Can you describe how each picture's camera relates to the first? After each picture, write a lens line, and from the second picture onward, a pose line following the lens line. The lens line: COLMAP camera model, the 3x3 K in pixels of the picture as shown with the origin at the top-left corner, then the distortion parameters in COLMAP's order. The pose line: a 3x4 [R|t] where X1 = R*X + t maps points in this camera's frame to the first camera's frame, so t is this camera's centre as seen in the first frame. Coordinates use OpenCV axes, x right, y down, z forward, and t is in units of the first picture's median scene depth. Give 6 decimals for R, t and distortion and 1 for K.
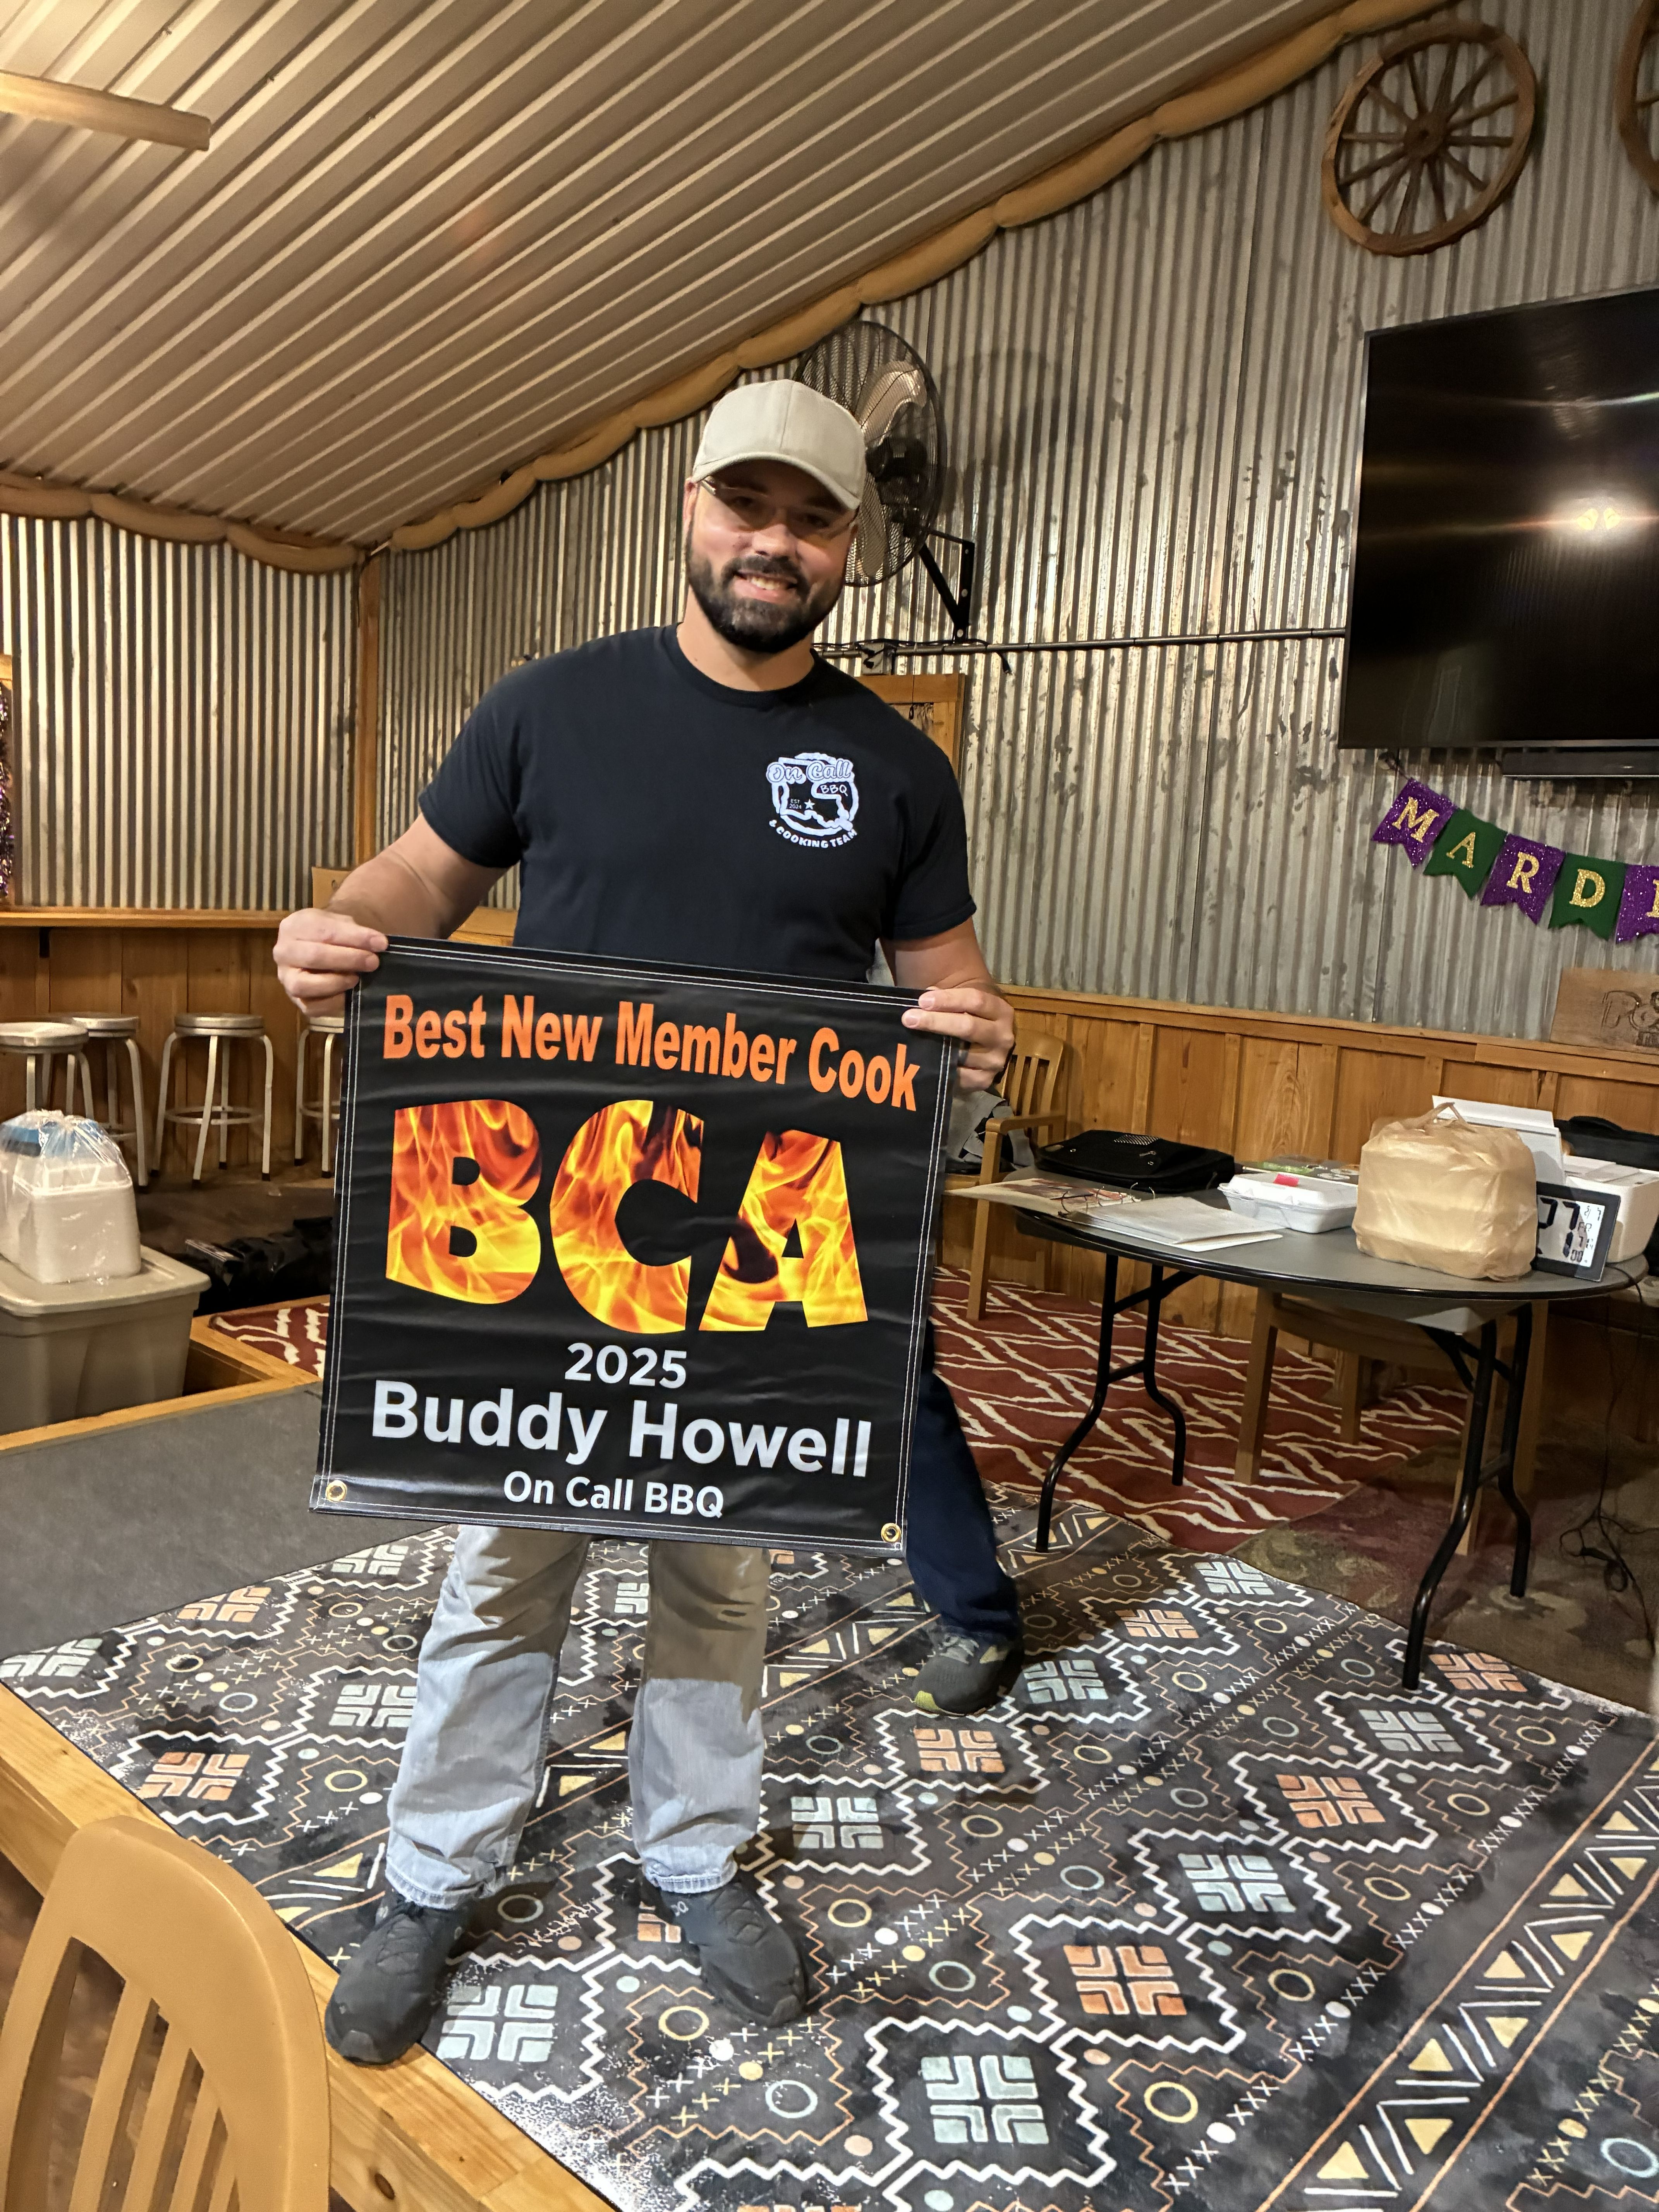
lens RADIAL K [[1681.1, 0, 835.4], [0, 1681.1, 1088.4], [0, 0, 1]] dist [0.033246, -0.033275]
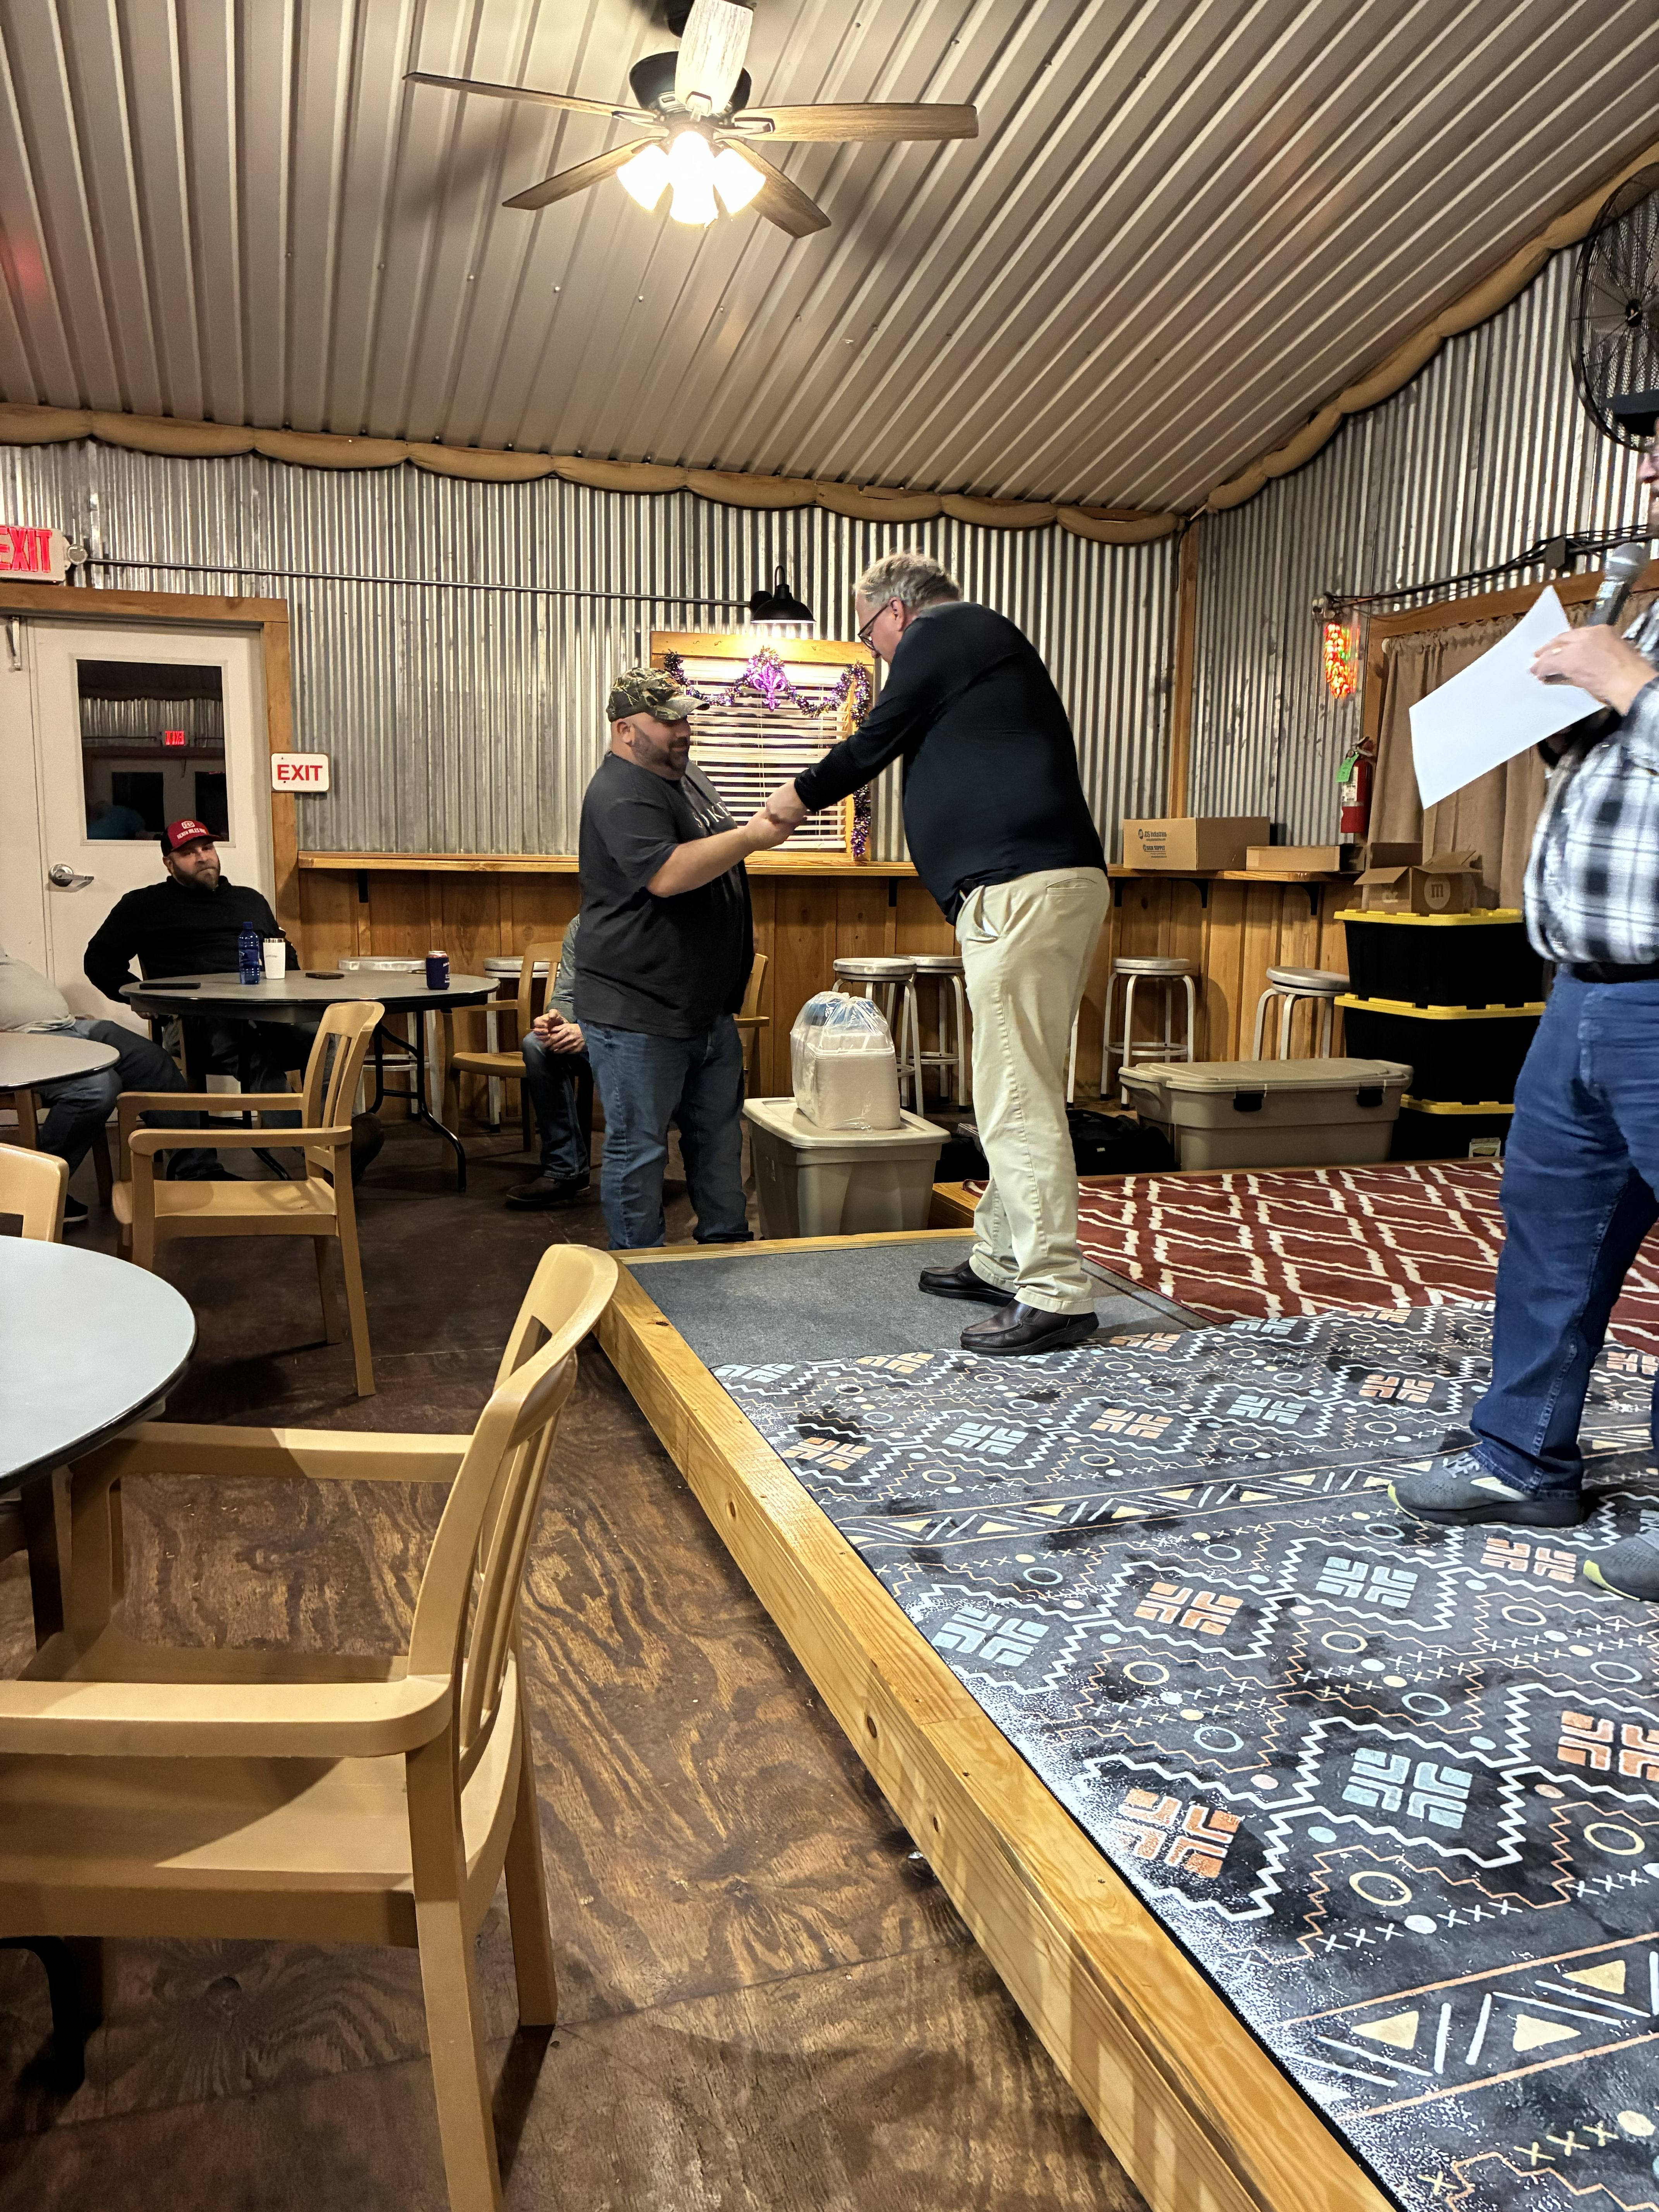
lens RADIAL K [[1681.1, 0, 840.8], [0, 1681.1, 1101.9], [0, 0, 1]] dist [0.033246, -0.033275]
pose [[0.867886, 0.030149, -0.495848, 0.114630], [-0.031084, 0.999497, 0.006366, 0.077137], [0.495790, 0.009888, 0.868386, -0.021894]]
